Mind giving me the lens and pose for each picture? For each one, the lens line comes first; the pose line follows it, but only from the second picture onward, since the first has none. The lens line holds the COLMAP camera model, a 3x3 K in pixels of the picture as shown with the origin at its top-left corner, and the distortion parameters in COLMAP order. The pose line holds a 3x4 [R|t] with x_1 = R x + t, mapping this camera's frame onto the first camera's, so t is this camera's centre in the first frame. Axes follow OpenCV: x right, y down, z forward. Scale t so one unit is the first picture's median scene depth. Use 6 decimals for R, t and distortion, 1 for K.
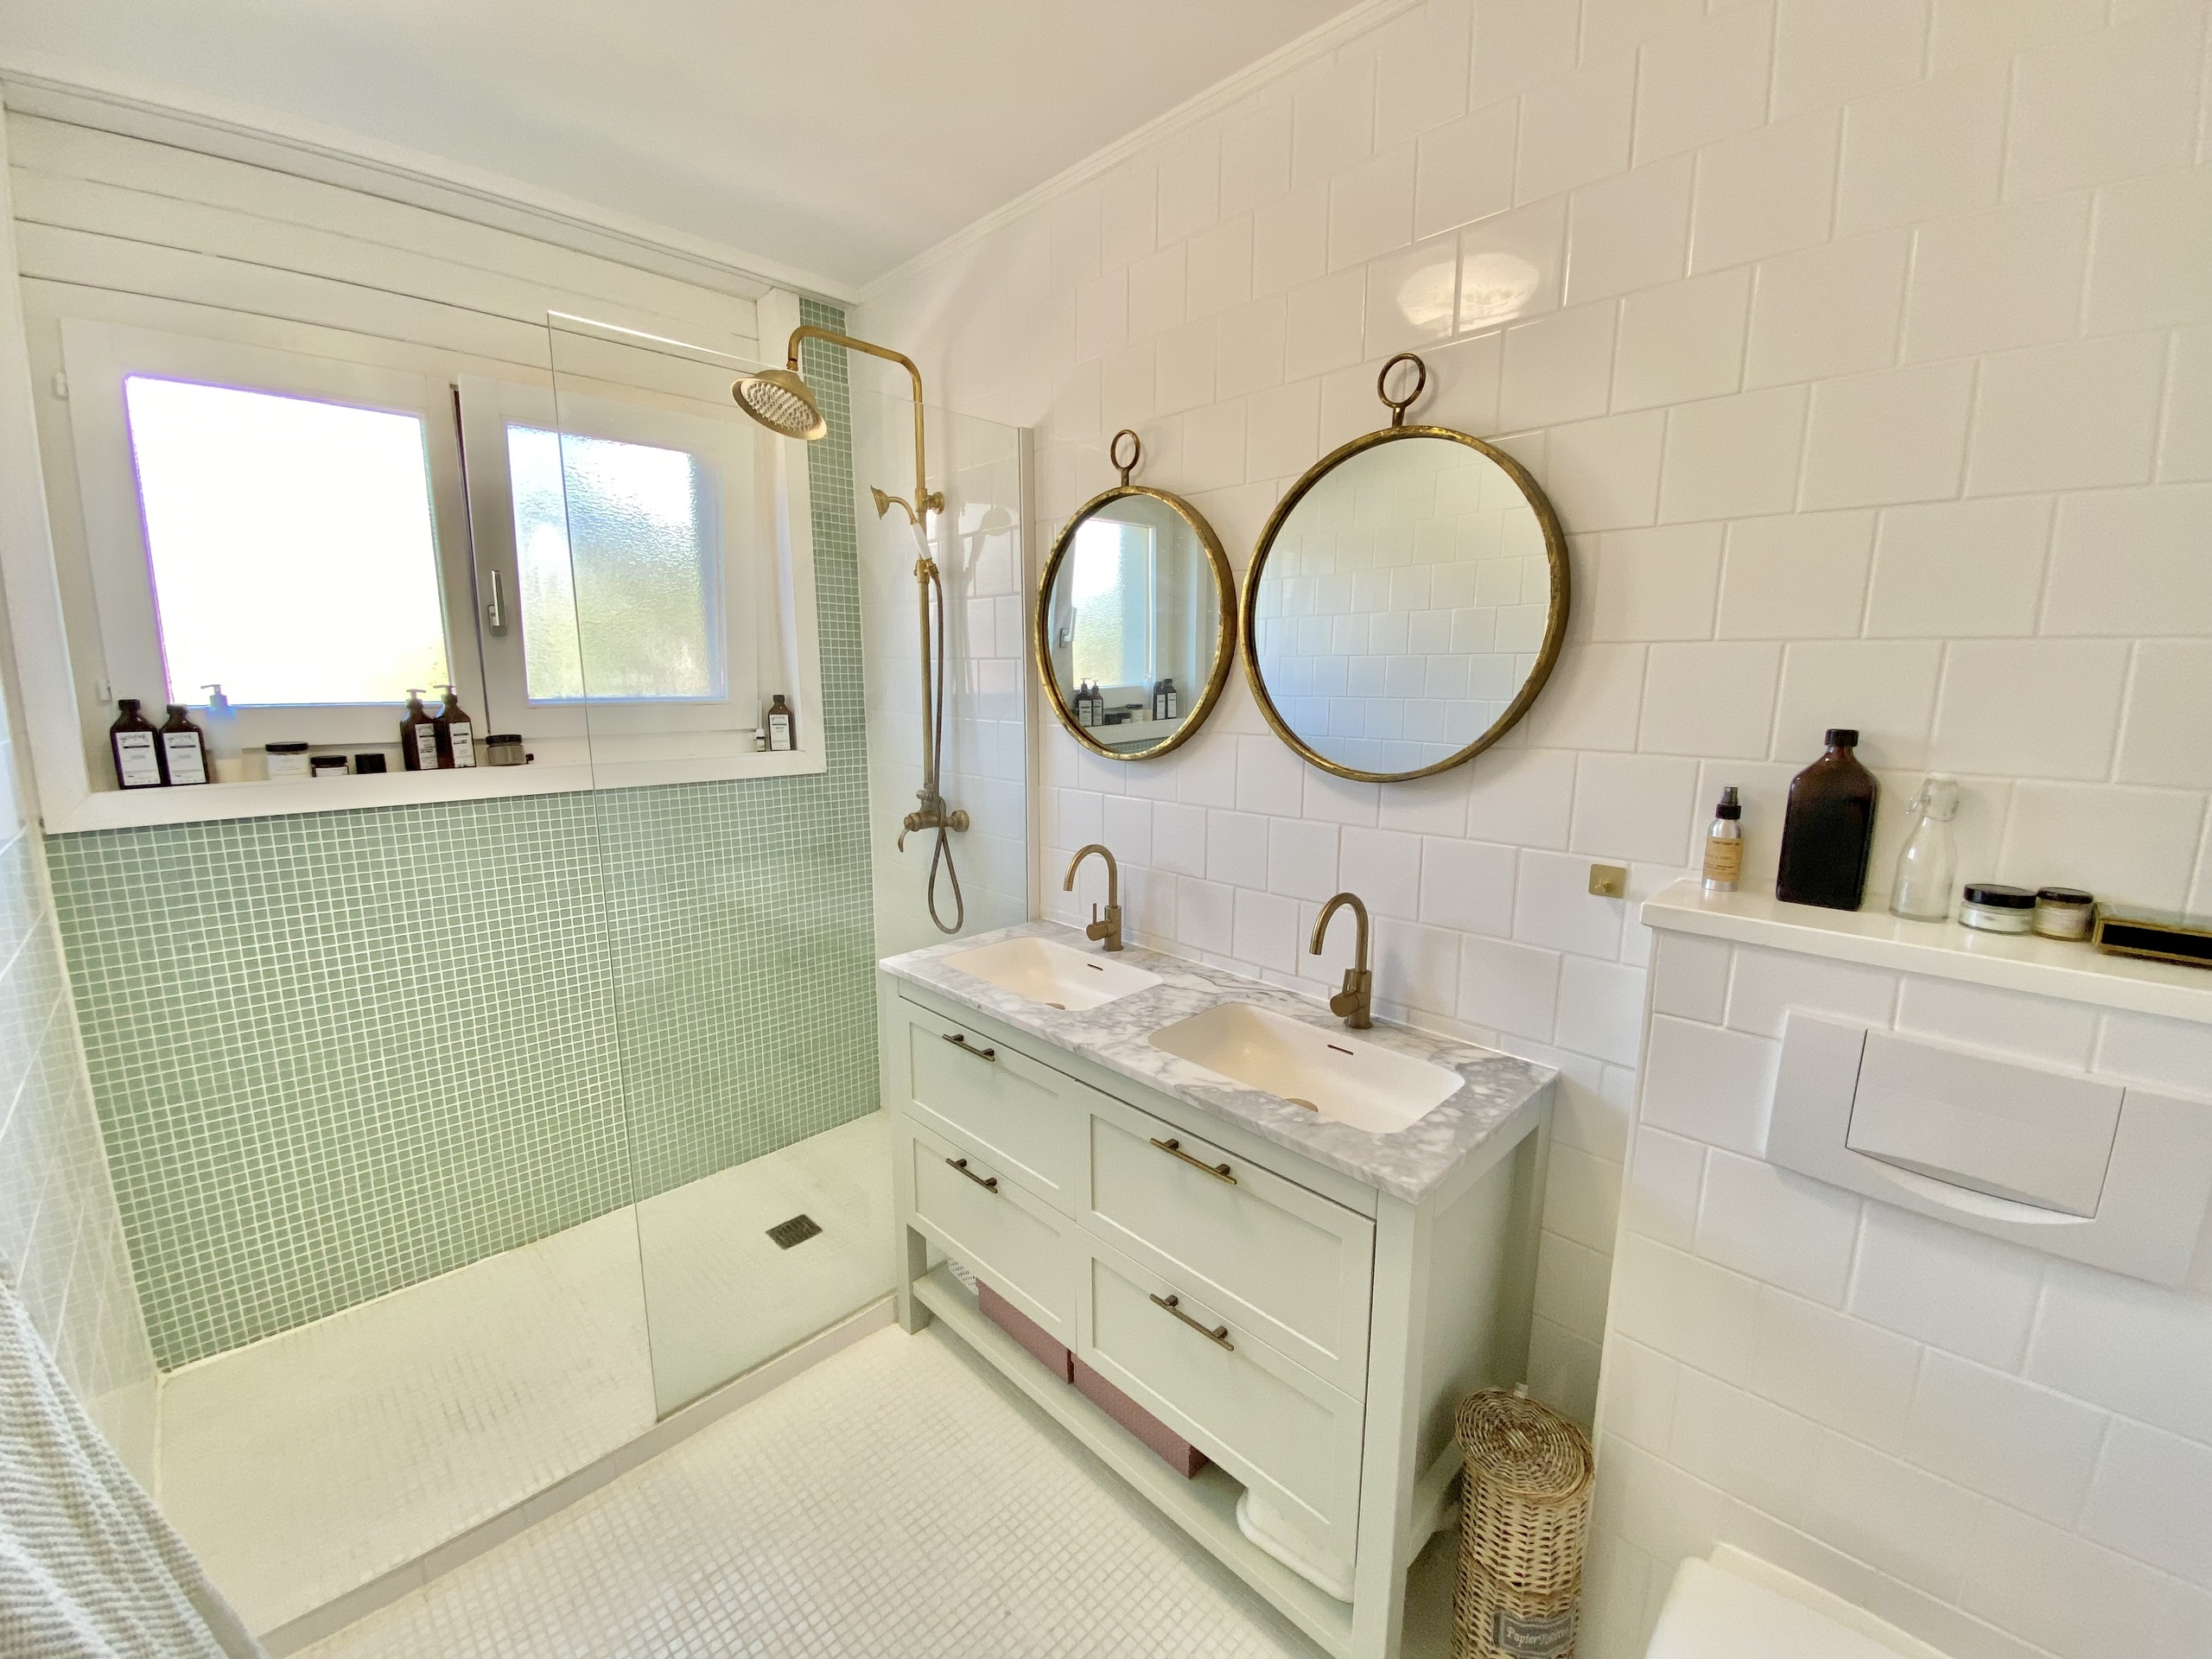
lens RADIAL K [[899.6, 0, 1105.1], [0, 899.6, 834.0], [0, 0, 1]] dist [0.028385, -0.024000]
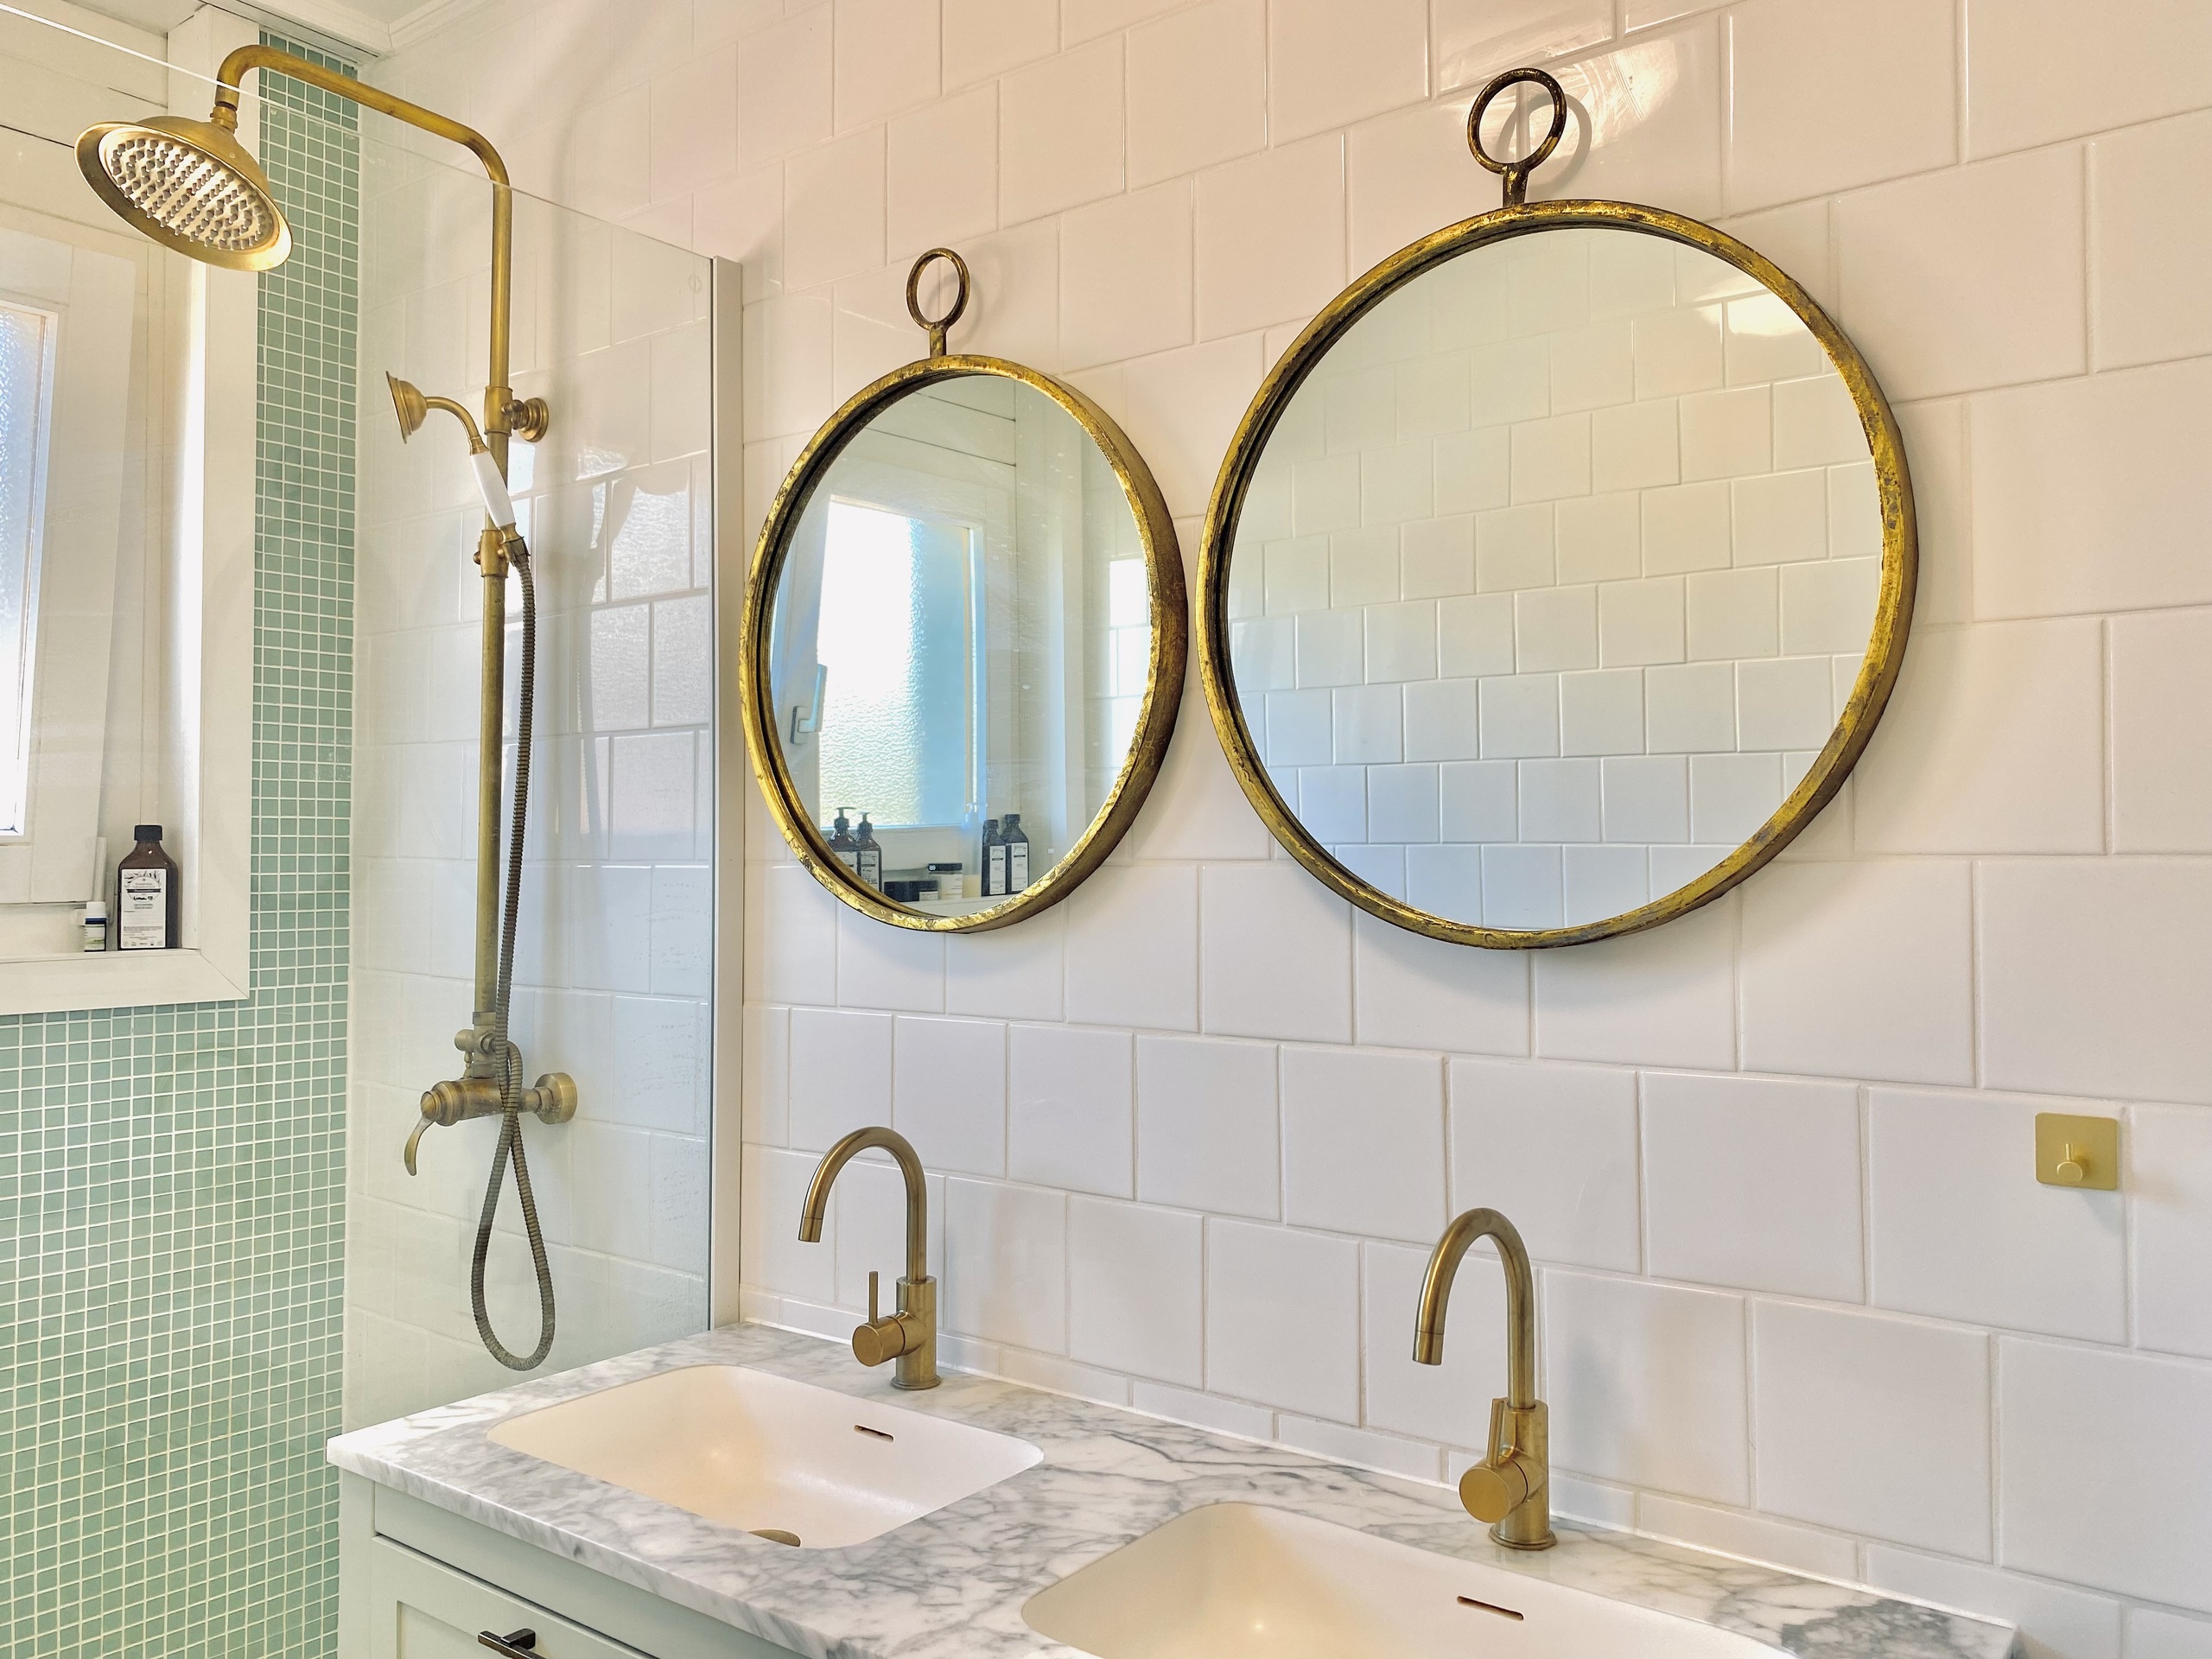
lens RADIAL K [[1658.2, 0, 1097.2], [0, 1658.2, 818.5], [0, 0, 1]] dist [-0.004062, -0.006112]
pose [[0.990376, 0.000001, 0.138400, -0.013159], [0.029406, 0.977165, -0.210437, 0.031445], [-0.135240, 0.212482, 0.967761, 0.166511]]
